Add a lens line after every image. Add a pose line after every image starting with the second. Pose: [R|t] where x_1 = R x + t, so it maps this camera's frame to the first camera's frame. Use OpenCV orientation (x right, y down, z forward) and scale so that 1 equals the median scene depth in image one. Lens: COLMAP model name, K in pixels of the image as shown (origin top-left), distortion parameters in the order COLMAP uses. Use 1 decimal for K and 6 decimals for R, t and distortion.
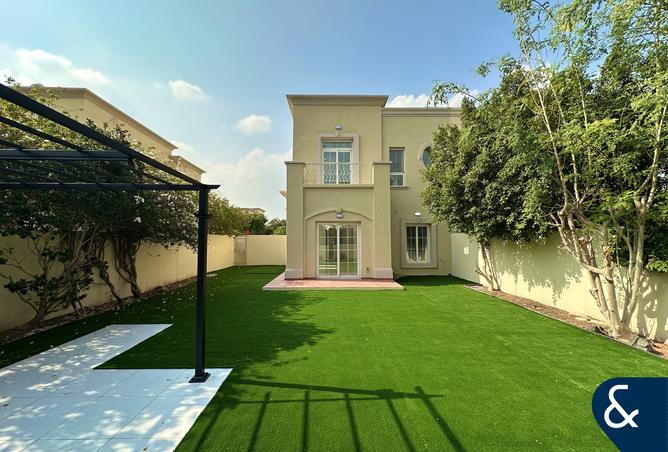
lens RADIAL K [[270.9, 0, 334.0], [0, 270.9, 226.0], [0, 0, 1]] dist [-0.007341, 0.000099]
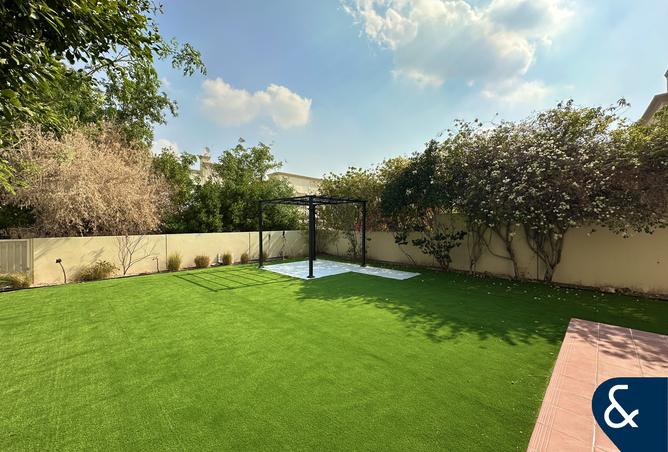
lens RADIAL K [[270.9, 0, 334.0], [0, 270.9, 226.0], [0, 0, 1]] dist [-0.007341, 0.000099]
pose [[-0.712369, 0.008154, -0.701758, 0.666340], [0.036564, 0.999006, -0.025509, 0.109364], [0.700852, -0.043831, -0.711958, 1.870712]]
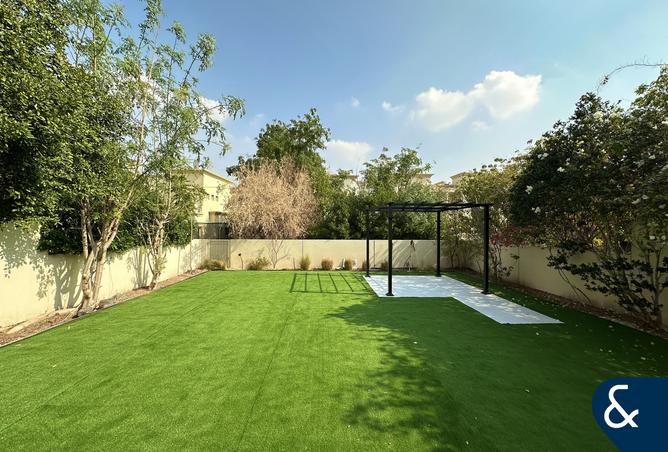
lens RADIAL K [[270.9, 0, 334.0], [0, 270.9, 226.0], [0, 0, 1]] dist [-0.007341, 0.000099]
pose [[-0.999871, -0.008129, -0.013834, -0.012975], [-0.007358, 0.998465, -0.054889, 0.086516], [0.014259, -0.054780, -0.998397, 2.041137]]
